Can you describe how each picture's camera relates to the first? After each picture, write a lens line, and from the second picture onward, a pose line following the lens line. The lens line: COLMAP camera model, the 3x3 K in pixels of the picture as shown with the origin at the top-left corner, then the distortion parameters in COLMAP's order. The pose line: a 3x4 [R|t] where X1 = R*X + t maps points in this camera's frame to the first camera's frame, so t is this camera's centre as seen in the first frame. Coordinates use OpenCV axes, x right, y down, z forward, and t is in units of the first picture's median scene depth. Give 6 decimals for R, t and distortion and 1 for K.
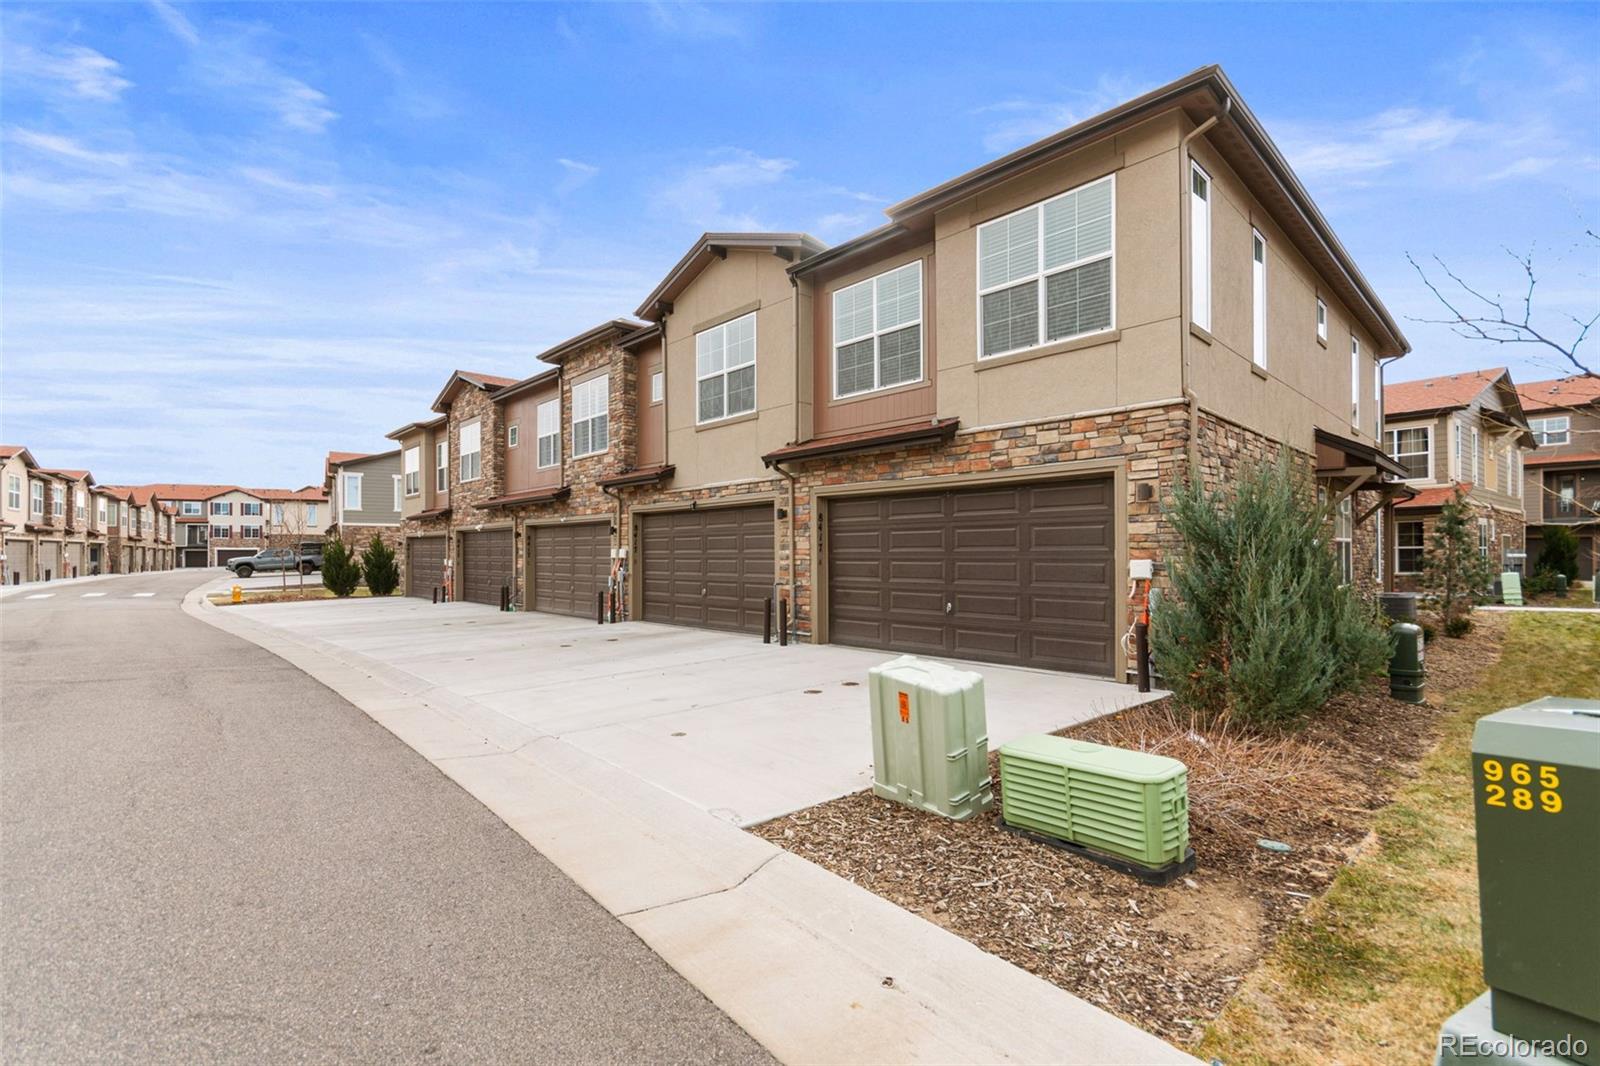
lens RADIAL K [[762.9, 0, 803.3], [0, 762.9, 517.9], [0, 0, 1]] dist [-0.002860, -0.002418]
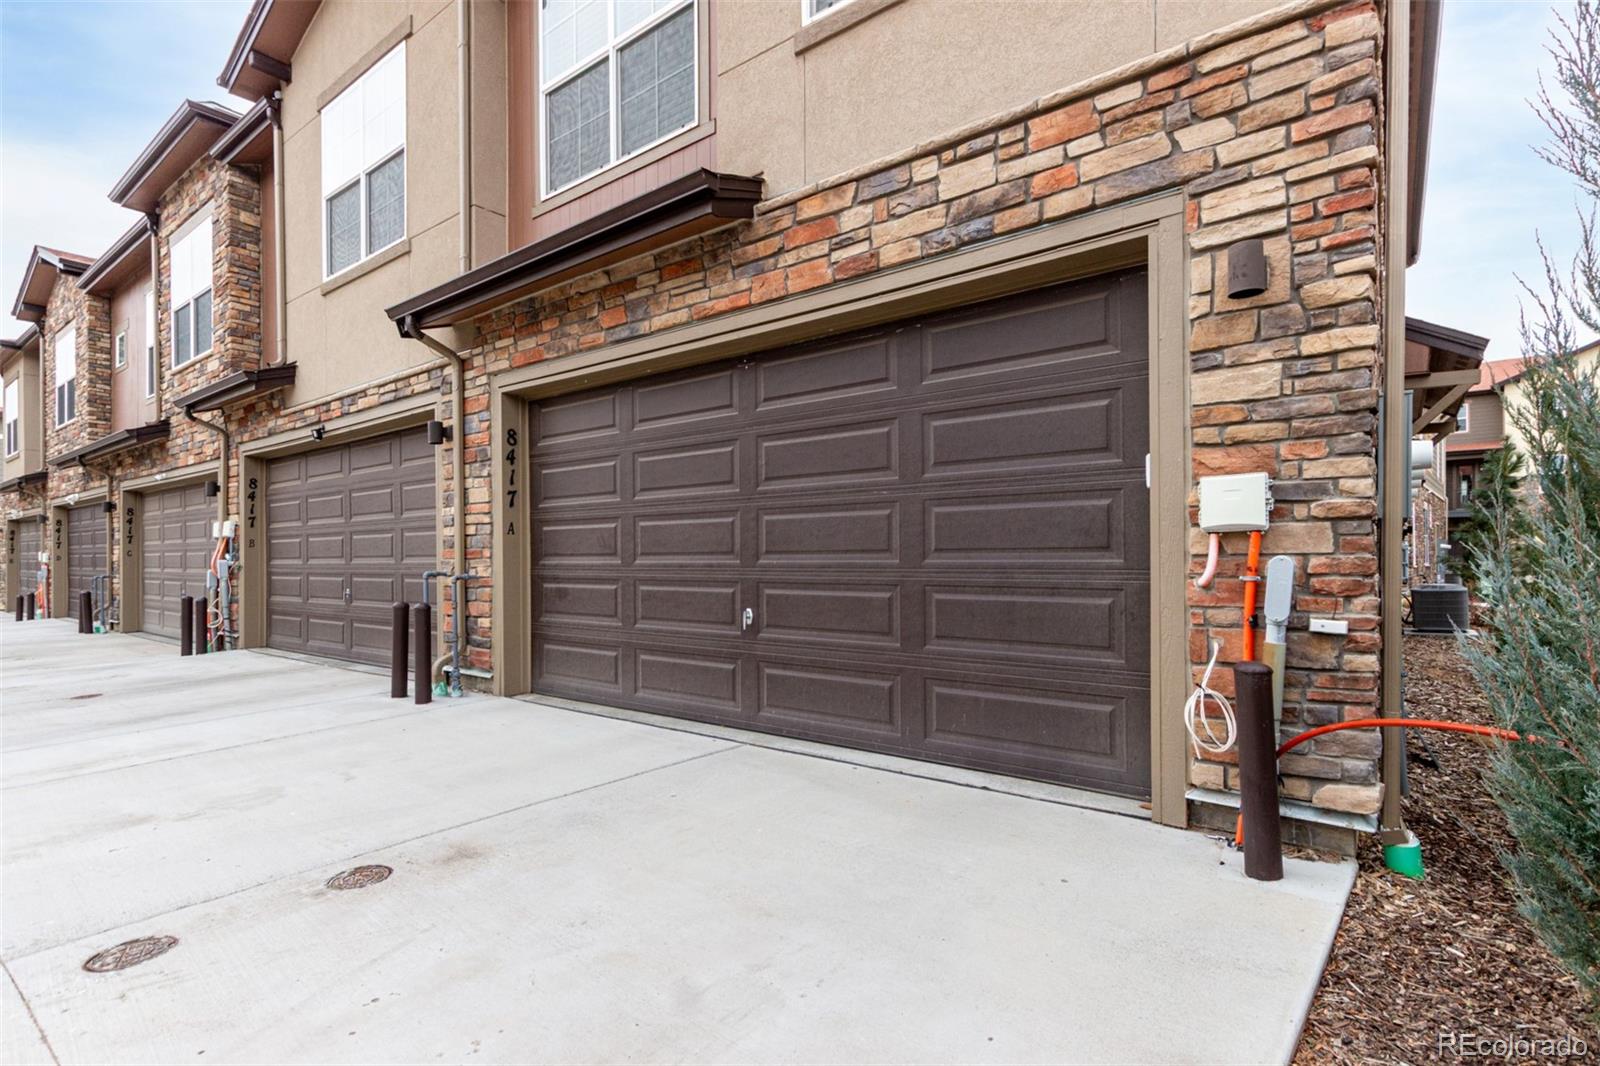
lens RADIAL K [[732.5, 0, 827.6], [0, 732.5, 531.9], [0, 0, 1]] dist [0.010228, -0.000059]
pose [[0.989179, -0.003481, 0.146673, 0.168745], [0.001848, 0.999935, 0.011266, 0.060629], [-0.146702, -0.010873, 0.989121, 0.552939]]
